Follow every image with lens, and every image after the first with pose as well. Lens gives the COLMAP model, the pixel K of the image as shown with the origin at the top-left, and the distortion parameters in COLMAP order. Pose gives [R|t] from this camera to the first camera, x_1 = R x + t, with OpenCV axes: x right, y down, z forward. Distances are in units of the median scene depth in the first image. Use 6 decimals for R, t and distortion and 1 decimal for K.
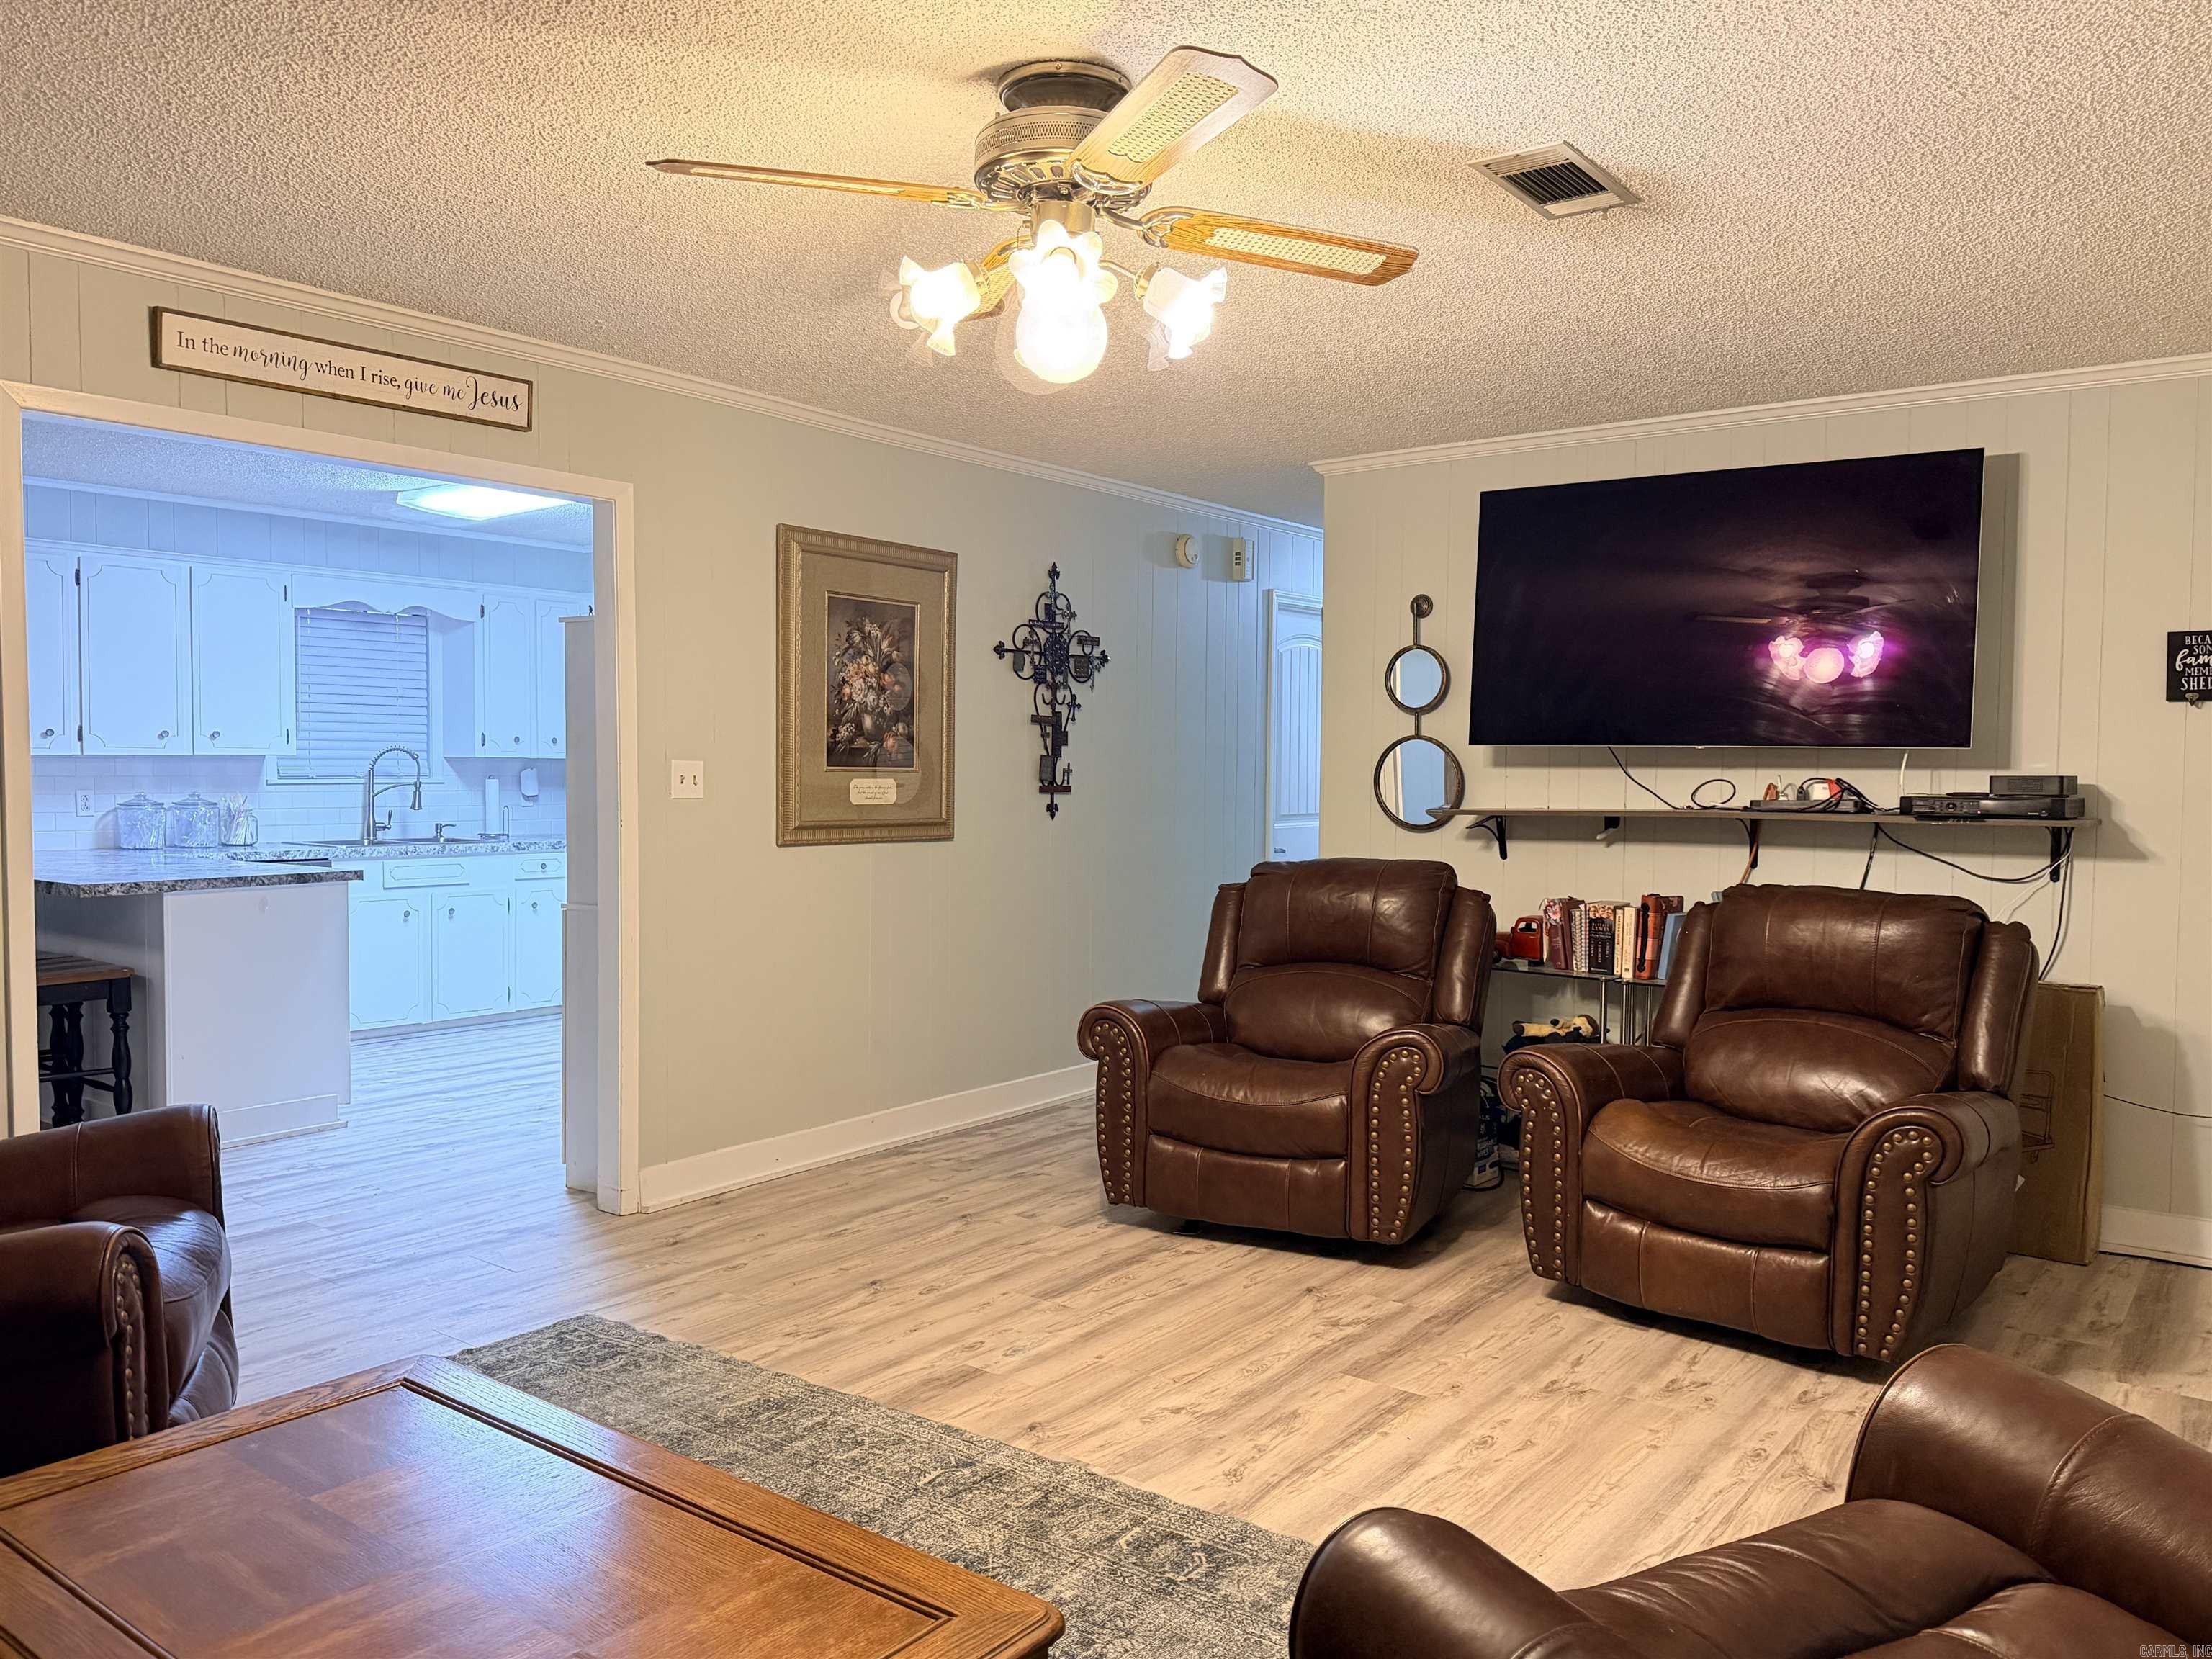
lens RADIAL K [[1630.1, 0, 1106.0], [0, 1630.1, 829.5], [0, 0, 1]] dist [0.107047, -0.194687]
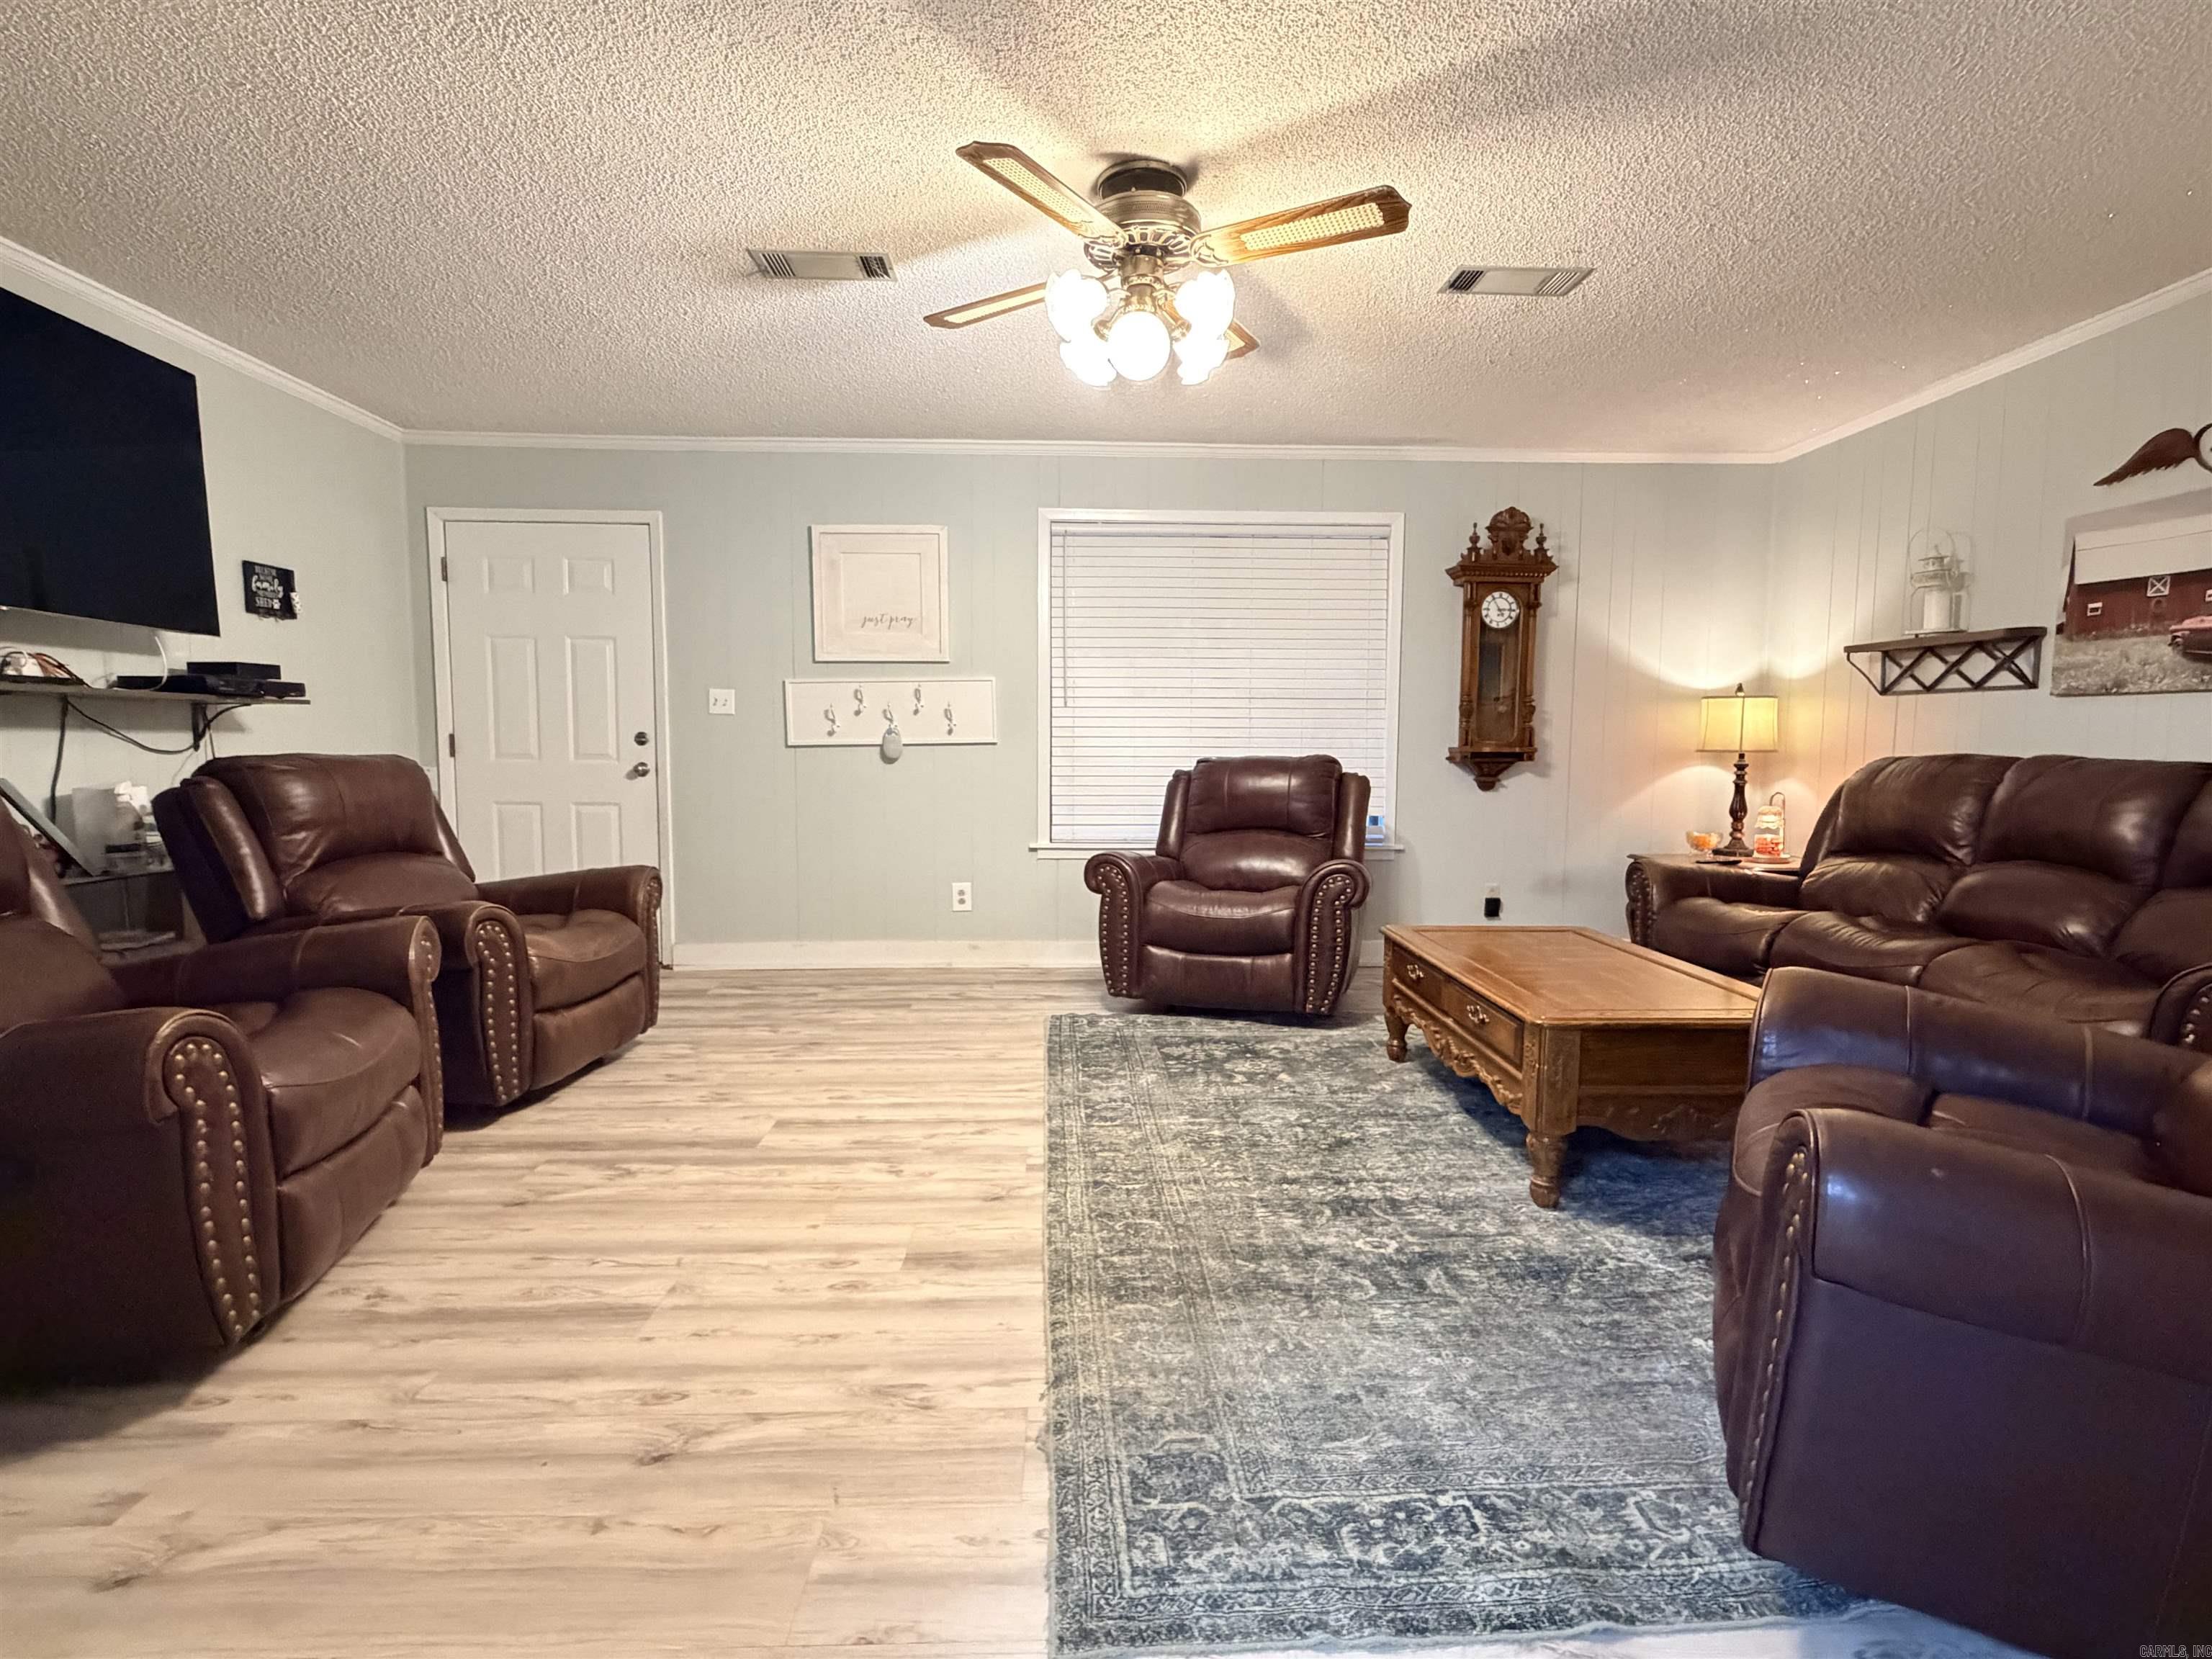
lens RADIAL K [[1057.3, 0, 1106.0], [0, 1057.3, 829.5], [0, 0, 1]] dist [-0.000368, -0.000333]
pose [[-0.631634, -0.075623, 0.771570, -0.456322], [0.021461, 0.993144, 0.114909, 0.013369], [-0.774970, 0.089139, -0.625680, 0.970102]]
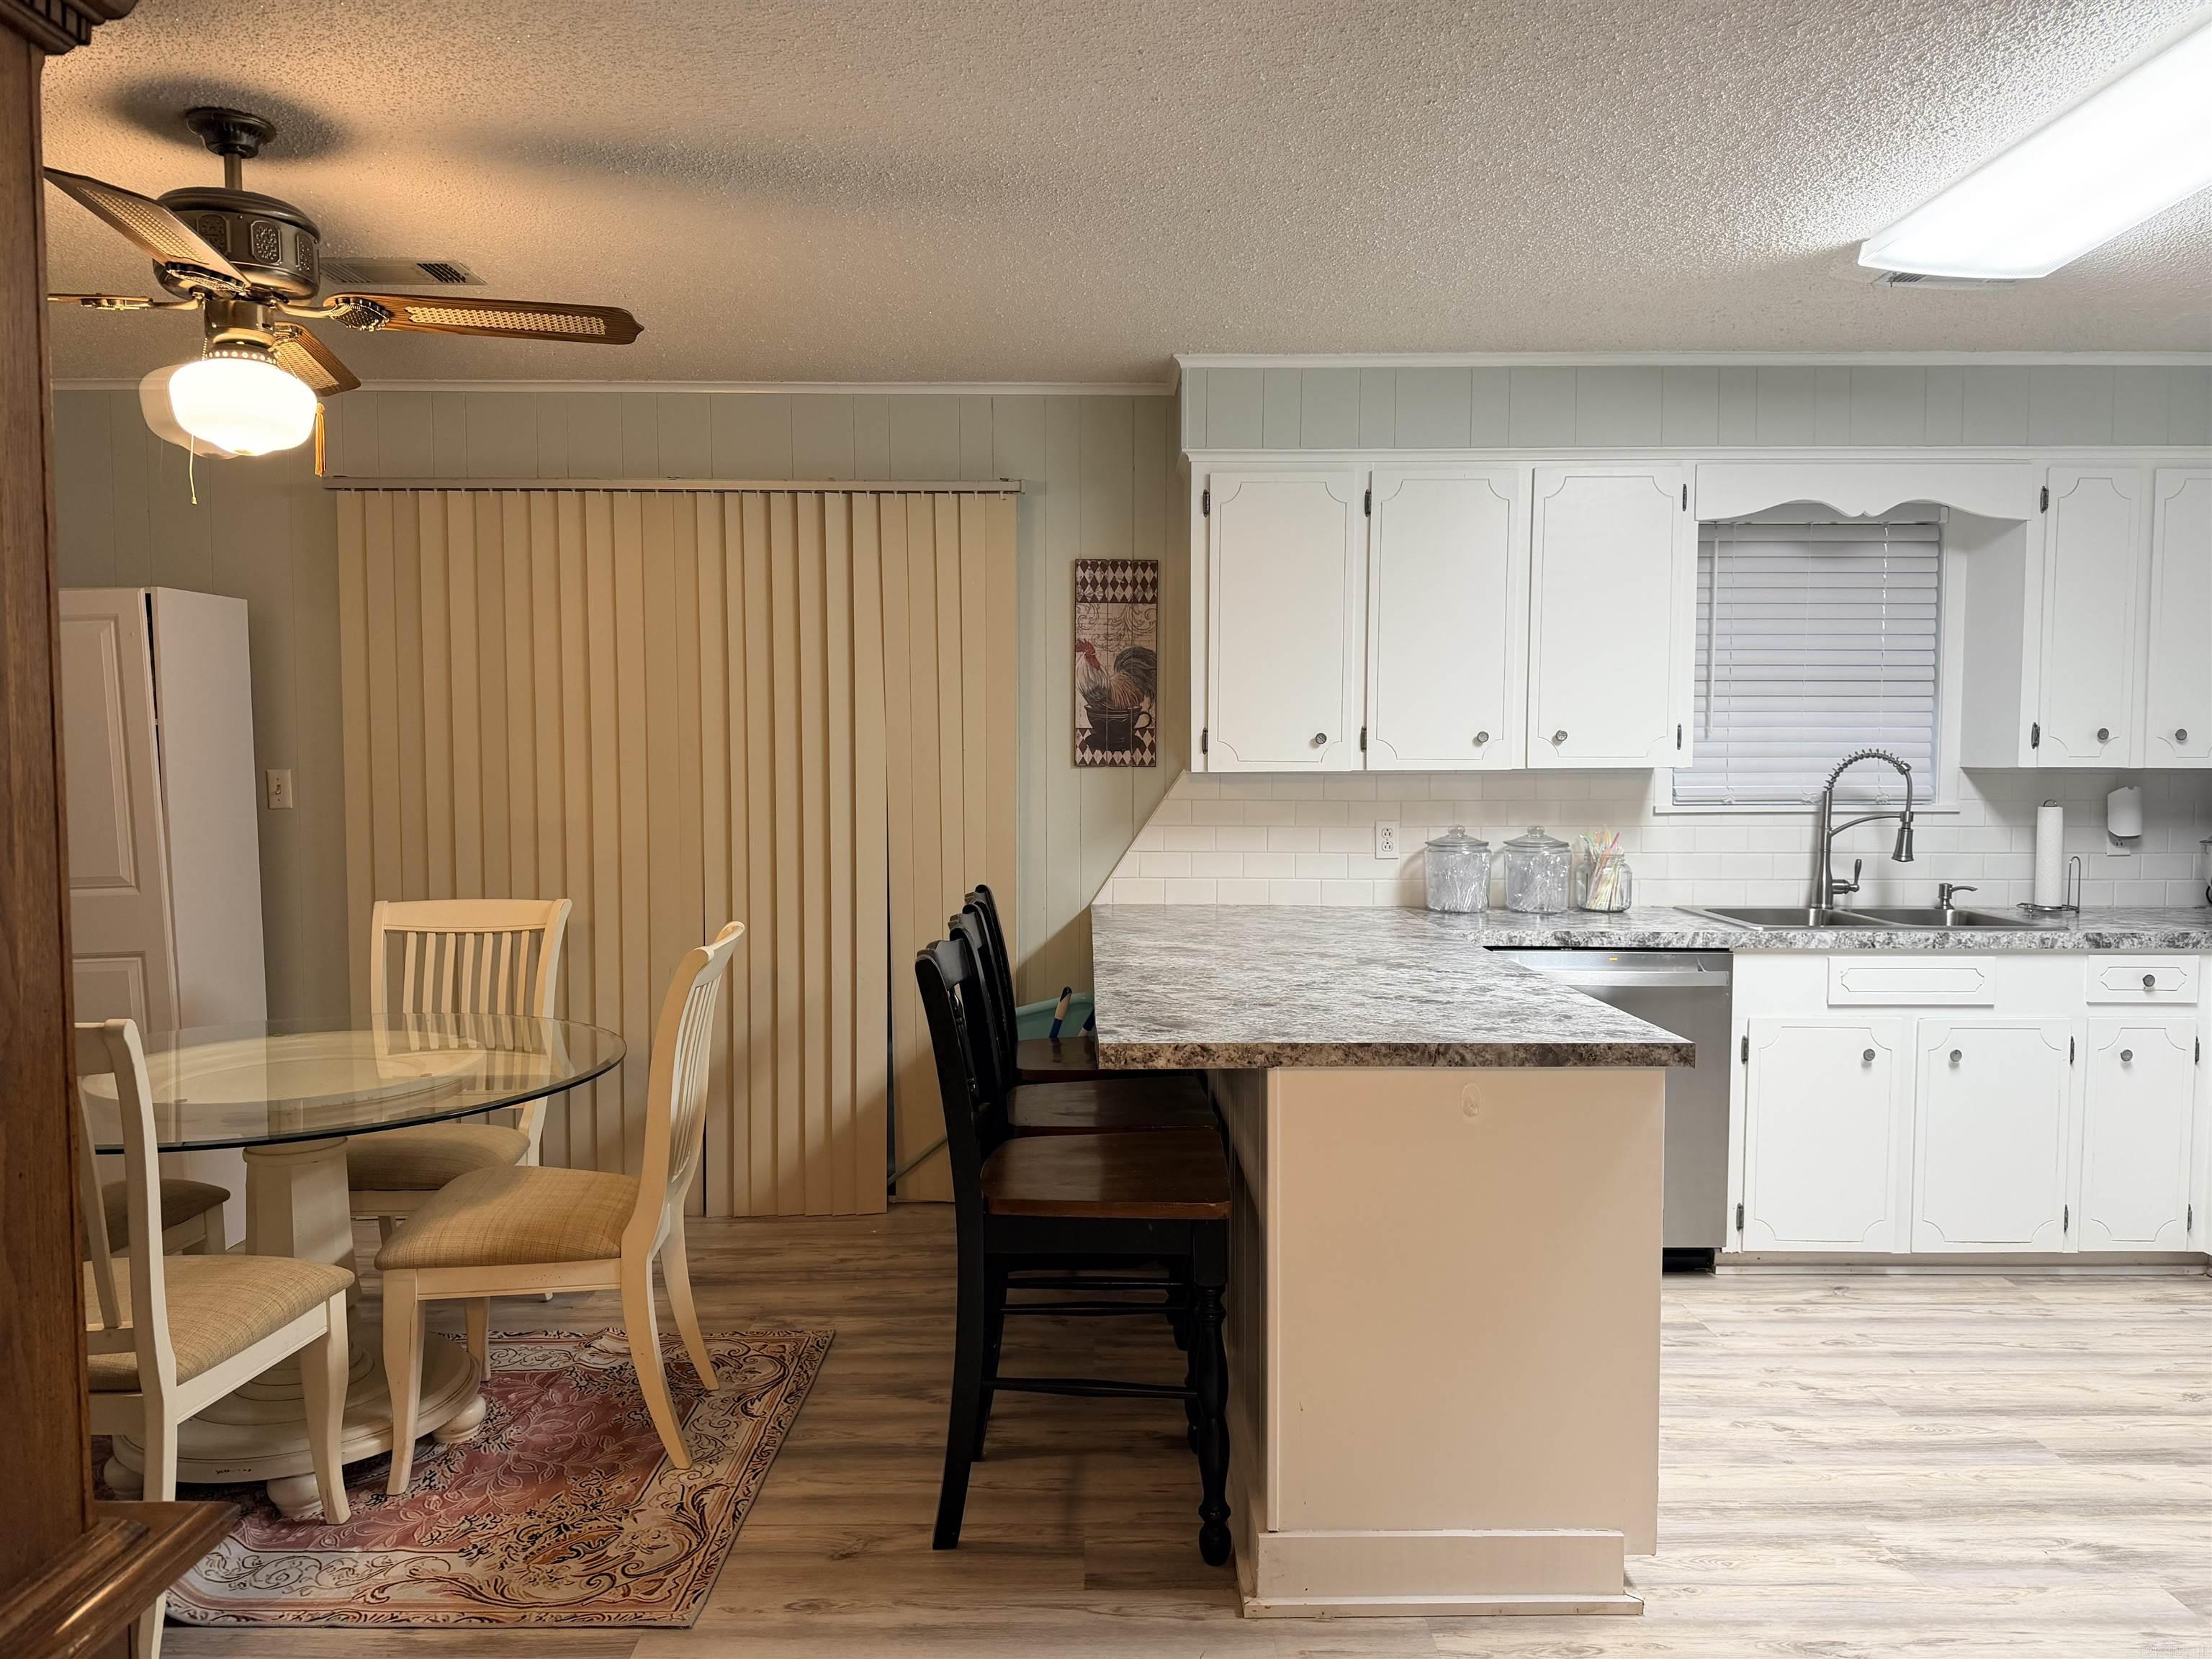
lens RADIAL K [[1553.9, 0, 1106.0], [0, 1553.9, 829.5], [0, 0, 1]] dist [0.069919, -0.102774]
pose [[0.613481, 0.029301, -0.789166, -0.274399], [-0.026311, 0.999515, 0.016657, -0.042419], [0.789271, 0.010545, 0.613954, 0.777872]]
